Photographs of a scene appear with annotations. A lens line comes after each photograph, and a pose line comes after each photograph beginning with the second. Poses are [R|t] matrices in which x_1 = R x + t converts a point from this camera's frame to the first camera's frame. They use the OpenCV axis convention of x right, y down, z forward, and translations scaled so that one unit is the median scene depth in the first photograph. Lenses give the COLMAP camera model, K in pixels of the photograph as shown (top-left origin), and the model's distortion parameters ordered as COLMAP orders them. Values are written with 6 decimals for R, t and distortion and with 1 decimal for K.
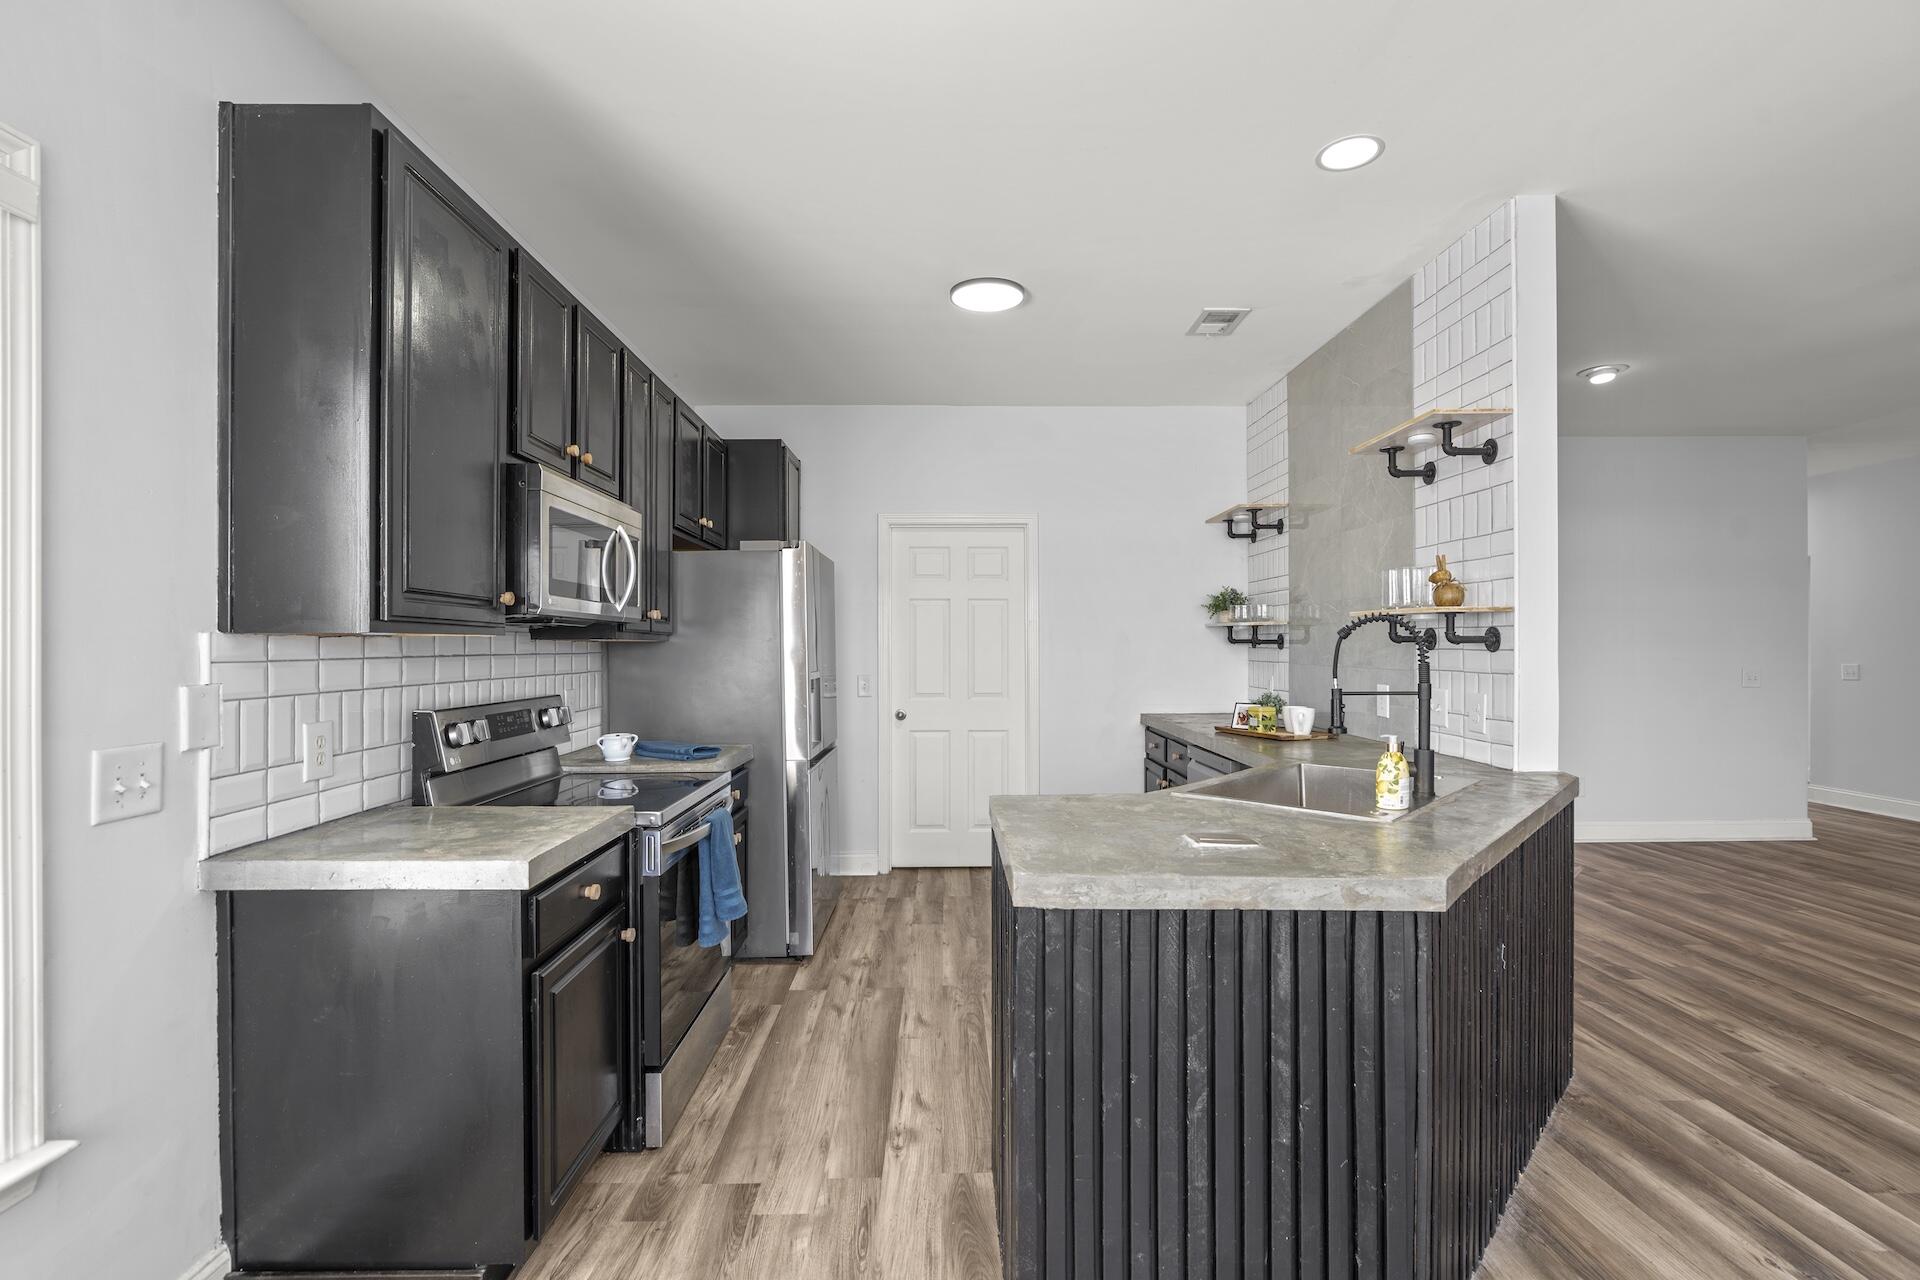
lens RADIAL K [[866.9, 0, 957.0], [0, 866.9, 645.1], [0, 0, 1]] dist [-0.000956, -0.000529]
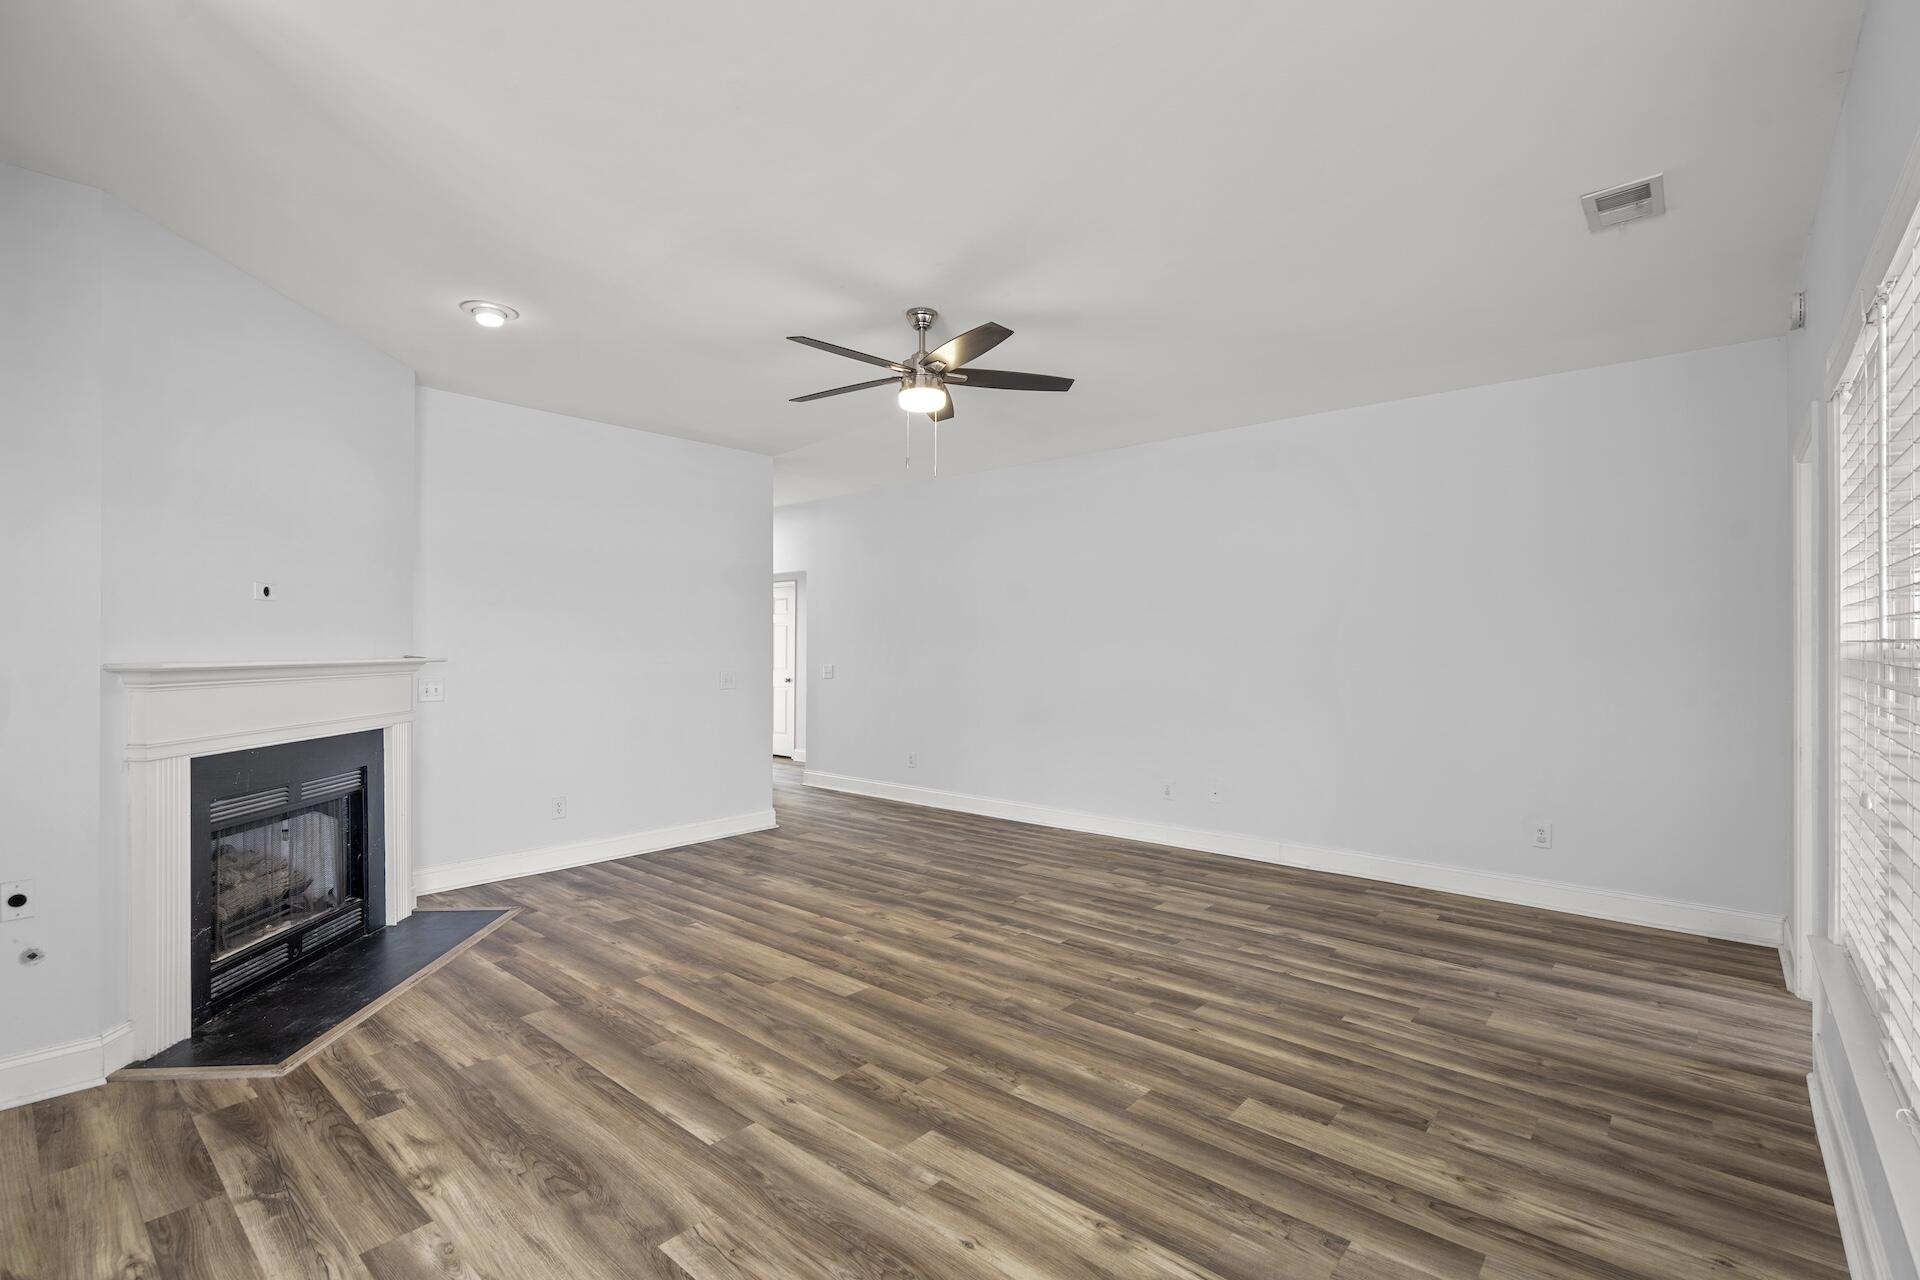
lens RADIAL K [[866.9, 0, 964.8], [0, 866.9, 646.6], [0, 0, 1]] dist [-0.000956, -0.000529]
pose [[0.663266, 0.002861, 0.748378, 0.526640], [-0.001526, 0.999996, -0.002471, 0.000461], [-0.748382, 0.000497, 0.663268, 0.155958]]
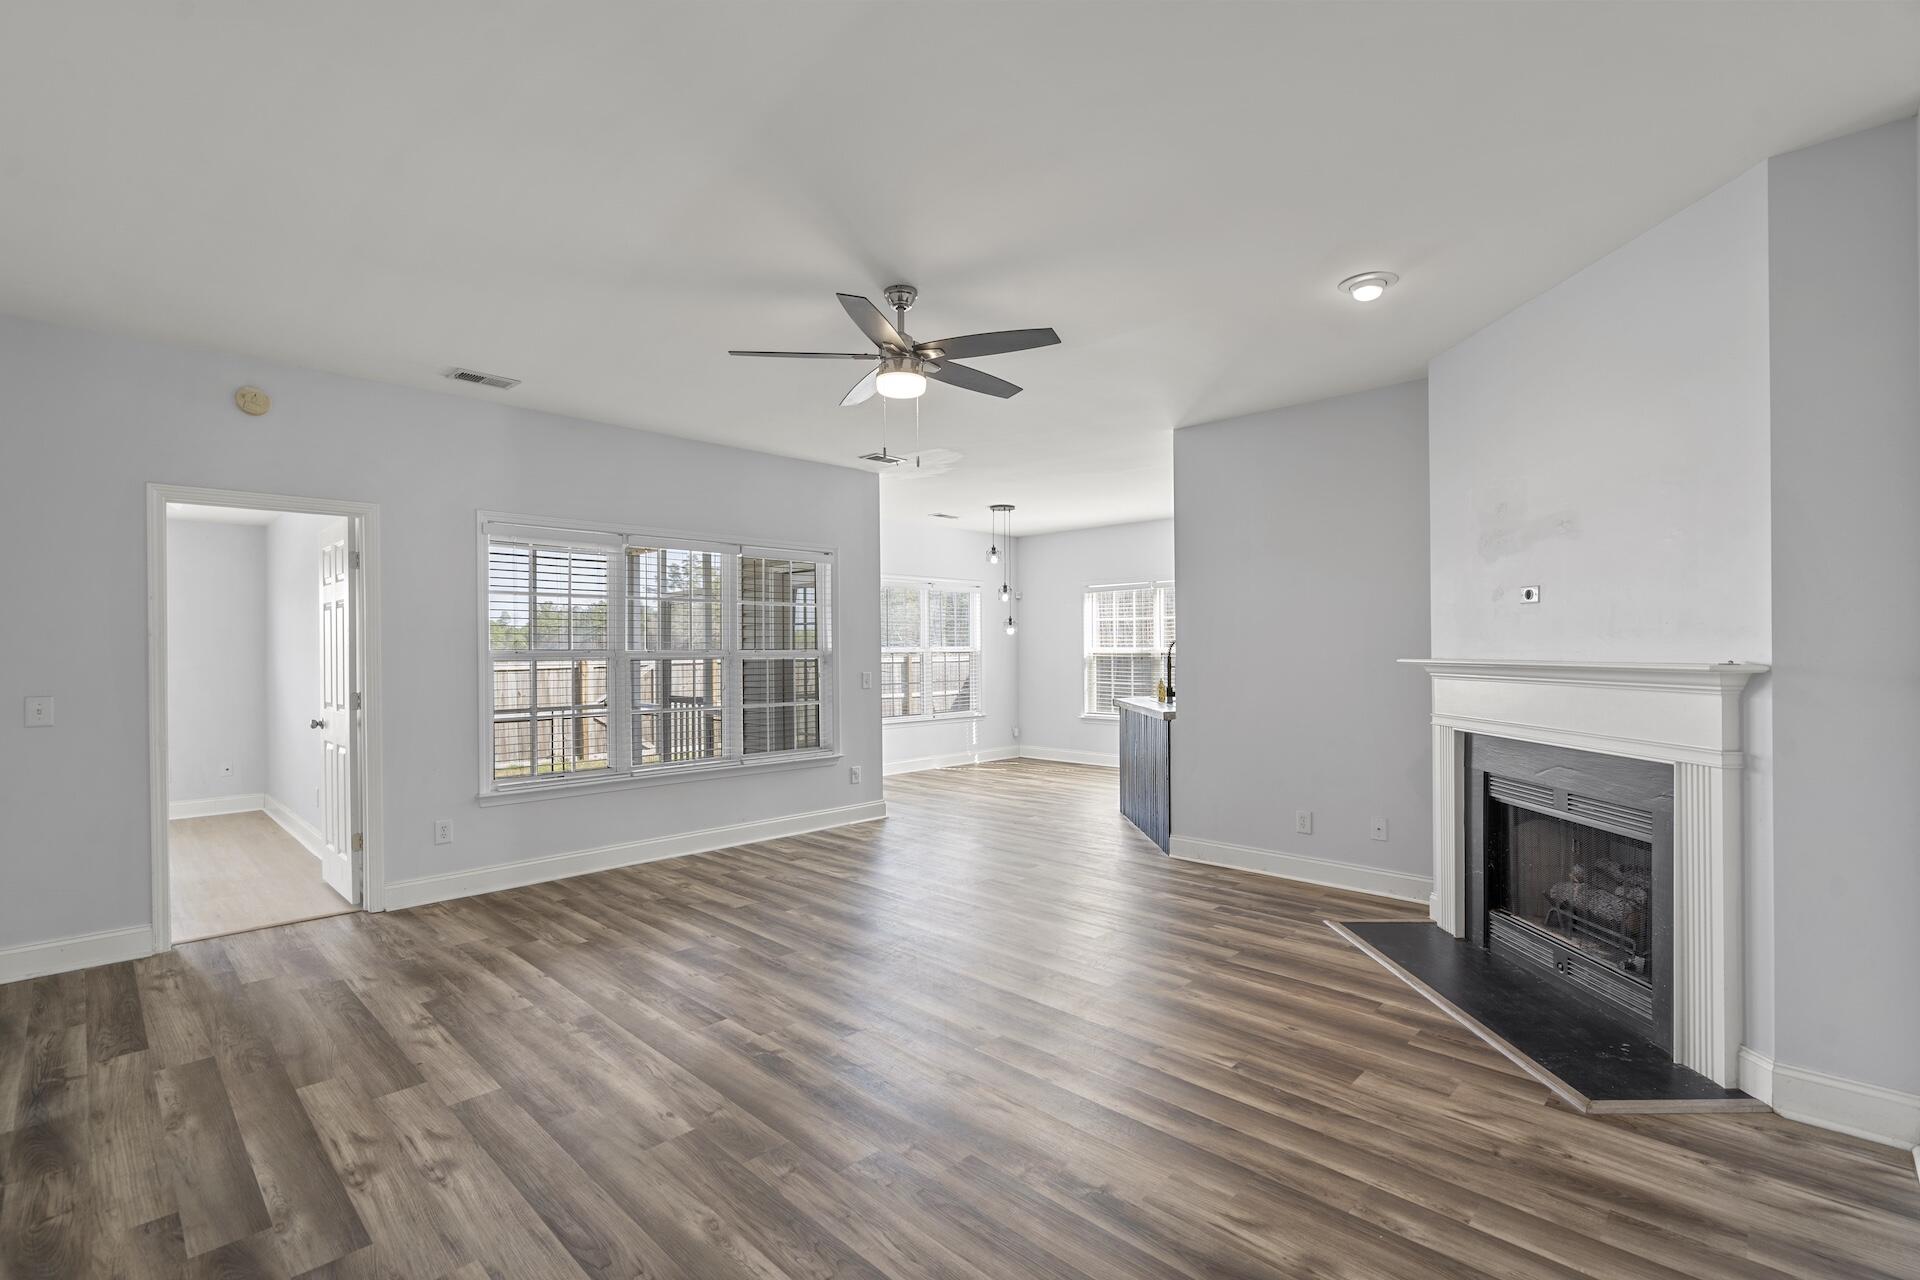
lens RADIAL K [[866.9, 0, 957.0], [0, 866.9, 647.2], [0, 0, 1]] dist [-0.000956, -0.000529]
pose [[-0.709123, 0.002631, -0.705080, 1.840474], [0.006009, 0.999979, -0.002312, -0.001608], [0.705059, -0.005876, -0.709124, 1.539809]]
